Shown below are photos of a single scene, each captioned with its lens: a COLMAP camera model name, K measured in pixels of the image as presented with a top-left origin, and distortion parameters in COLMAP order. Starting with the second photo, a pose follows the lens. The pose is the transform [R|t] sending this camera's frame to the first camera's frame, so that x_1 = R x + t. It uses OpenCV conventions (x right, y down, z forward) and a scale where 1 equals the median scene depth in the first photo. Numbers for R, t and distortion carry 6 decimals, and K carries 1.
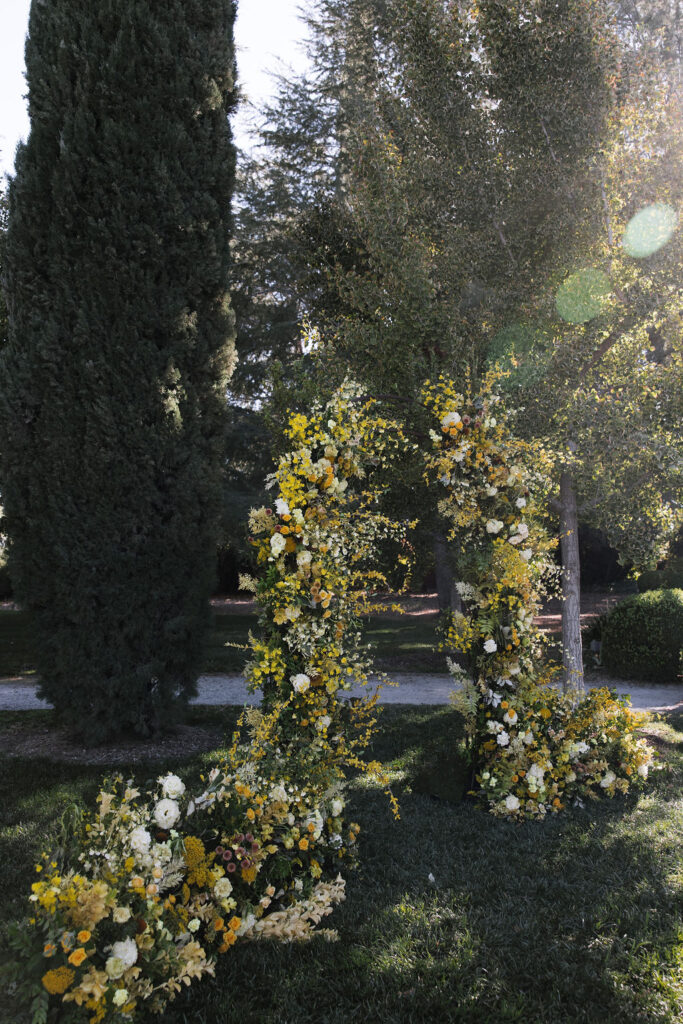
lens RADIAL K [[796.3, 0, 341.5], [0, 796.3, 512.0], [0, 0, 1]] dist [0.003250, -0.001774]
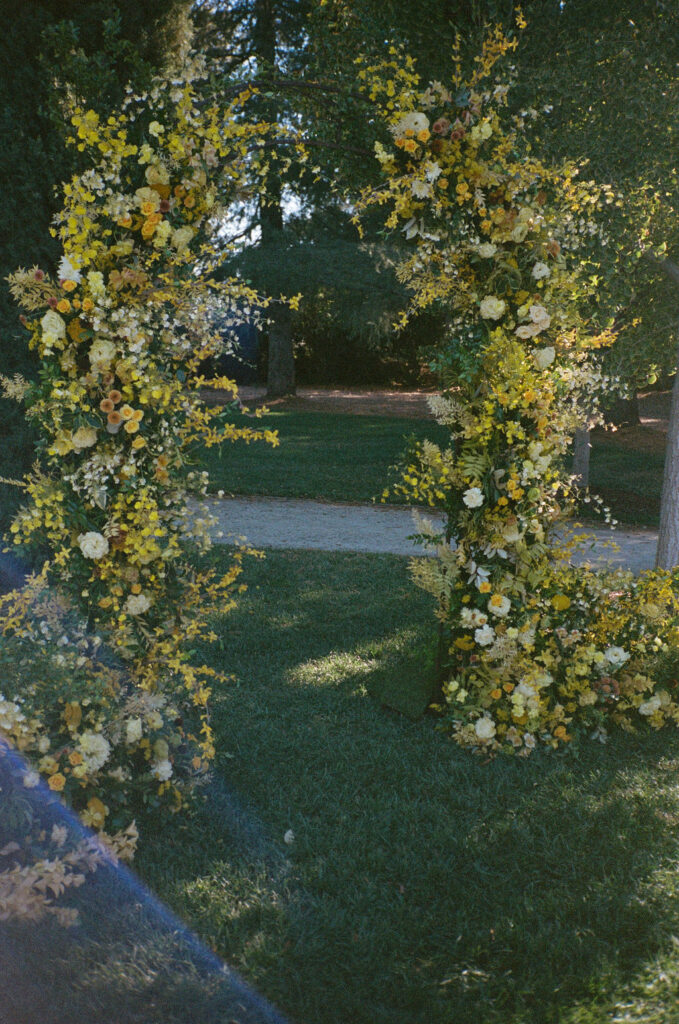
lens RADIAL K [[1051.5, 0, 339.5], [0, 1051.5, 512.0], [0, 0, 1]] dist [-0.016741, -0.035414]
pose [[0.985448, 0.062621, -0.158023, 0.215700], [-0.026064, 0.974340, 0.223566, -0.007327], [0.167968, -0.216194, 0.961794, 0.162589]]
